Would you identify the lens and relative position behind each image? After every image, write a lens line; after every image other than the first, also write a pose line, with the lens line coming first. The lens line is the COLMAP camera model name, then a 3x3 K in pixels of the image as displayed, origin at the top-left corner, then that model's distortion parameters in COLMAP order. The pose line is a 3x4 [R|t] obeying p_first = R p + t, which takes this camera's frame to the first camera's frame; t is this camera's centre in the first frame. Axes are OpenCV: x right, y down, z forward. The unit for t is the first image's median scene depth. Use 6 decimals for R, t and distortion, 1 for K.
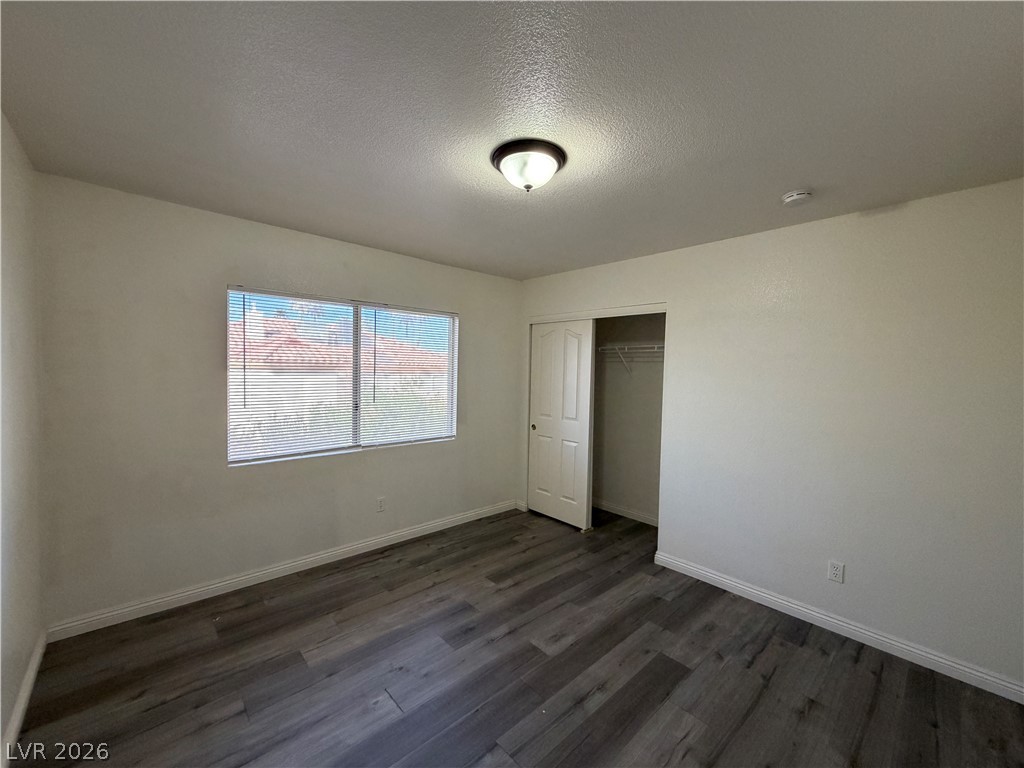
lens RADIAL K [[408.5, 0, 508.7], [0, 408.5, 383.4], [0, 0, 1]] dist [-0.001286, -0.000138]
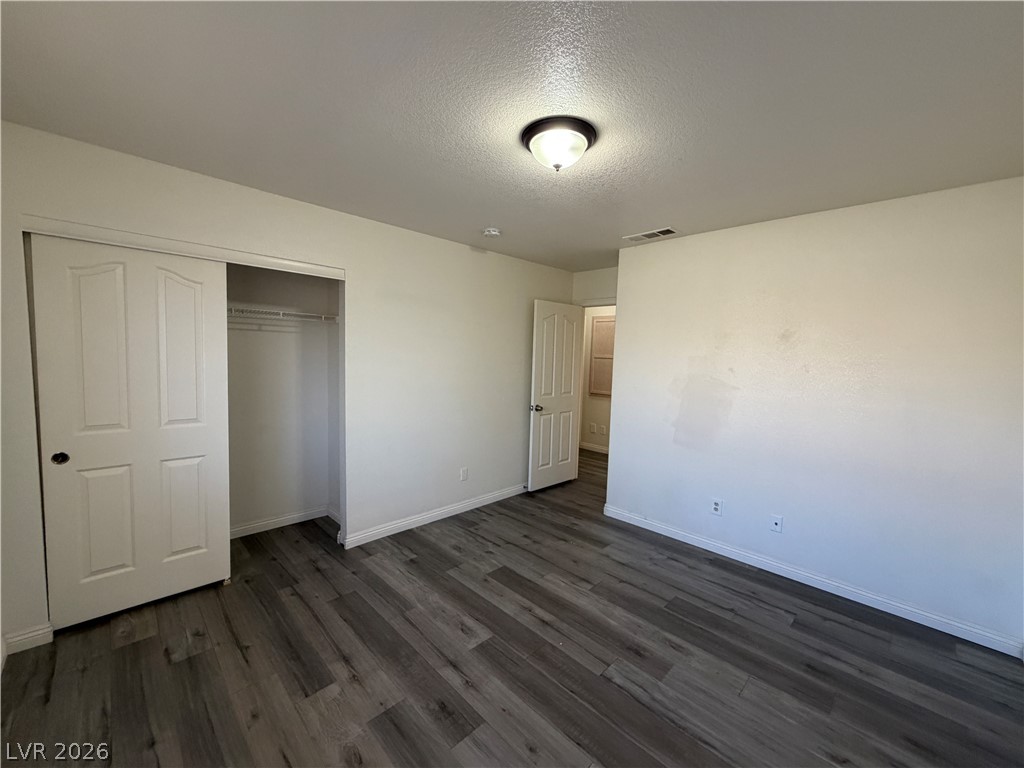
lens RADIAL K [[408.5, 0, 508.7], [0, 408.5, 383.4], [0, 0, 1]] dist [-0.001286, -0.000138]
pose [[-0.040761, -0.095635, 0.994582, -0.633867], [0.002497, 0.995396, 0.095816, -0.035650], [-0.999166, 0.006389, -0.040334, 0.751980]]
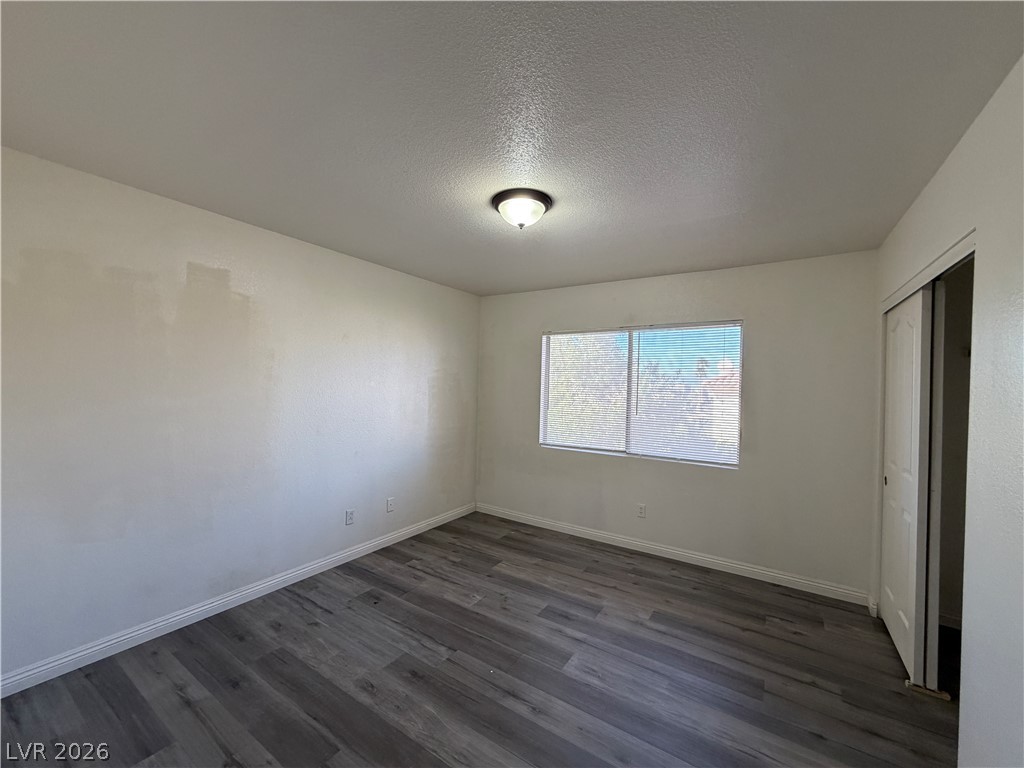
lens RADIAL K [[408.5, 0, 508.7], [0, 408.5, 383.4], [0, 0, 1]] dist [-0.001286, -0.000138]
pose [[0.248088, -0.016908, -0.968590, 0.775272], [-0.050593, 0.998257, -0.030385, 0.014308], [0.967415, 0.056542, 0.246801, 0.450713]]
